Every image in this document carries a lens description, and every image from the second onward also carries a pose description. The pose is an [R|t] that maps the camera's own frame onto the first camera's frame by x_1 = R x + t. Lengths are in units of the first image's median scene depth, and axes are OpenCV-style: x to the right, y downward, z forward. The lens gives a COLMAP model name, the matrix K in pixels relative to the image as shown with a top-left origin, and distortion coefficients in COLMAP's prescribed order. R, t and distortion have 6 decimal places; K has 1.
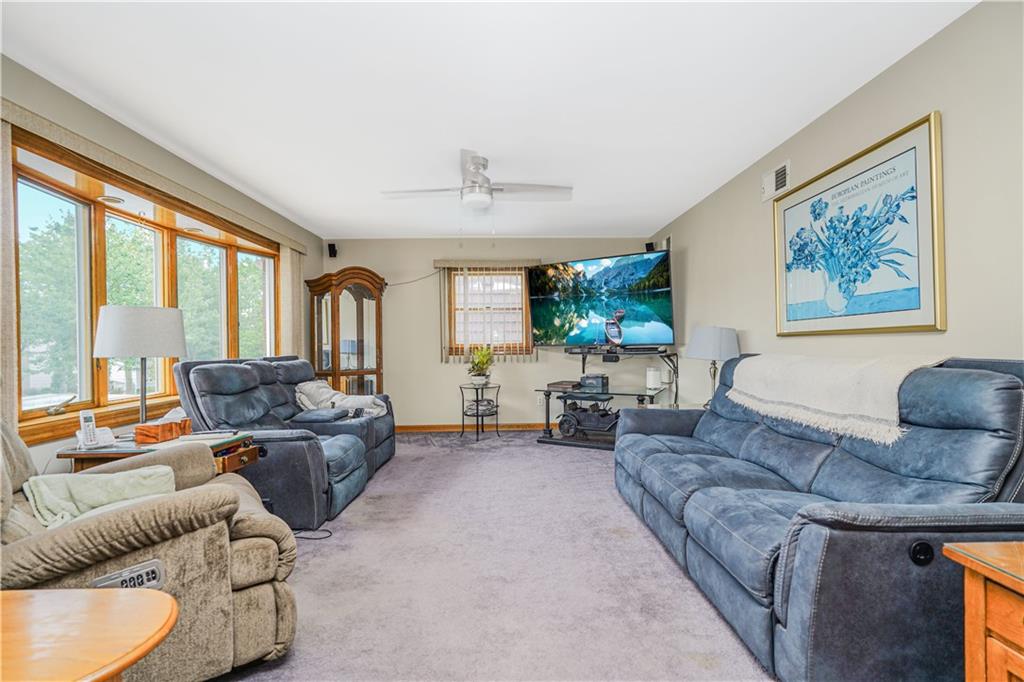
lens RADIAL K [[456.2, 0, 511.4], [0, 456.2, 346.4], [0, 0, 1]] dist [-0.001917, 0.004187]
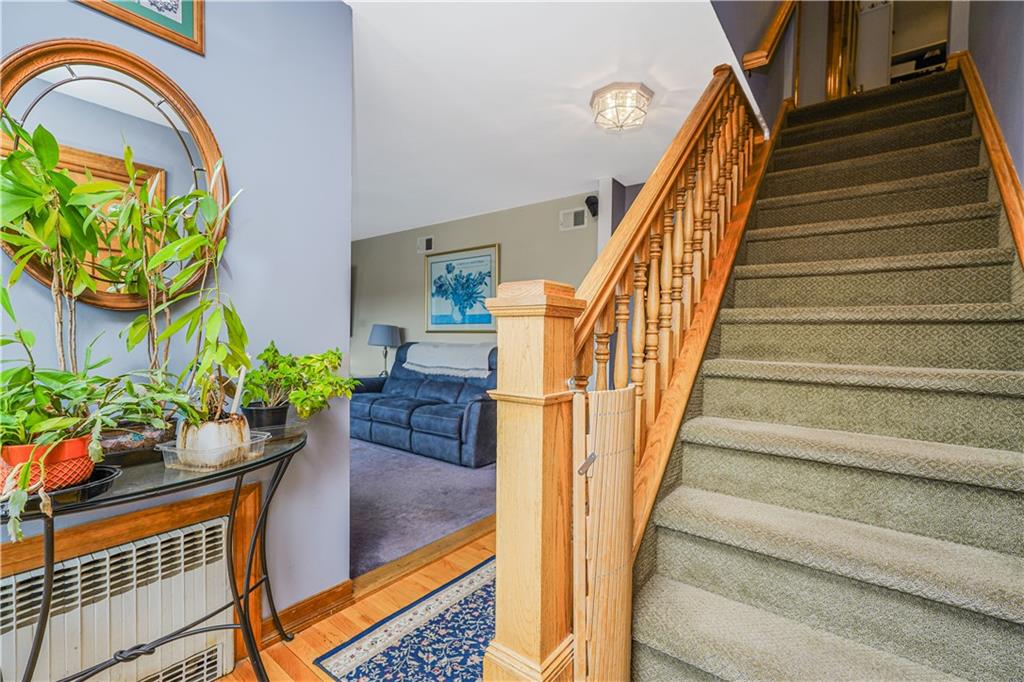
lens RADIAL K [[456.2, 0, 503.7], [0, 456.2, 339.0], [0, 0, 1]] dist [-0.001917, 0.004187]
pose [[0.652718, 0.015332, 0.757445, -0.657726], [-0.019936, 0.999797, -0.003059, 0.004088], [-0.757338, -0.013104, 0.652891, -0.460335]]
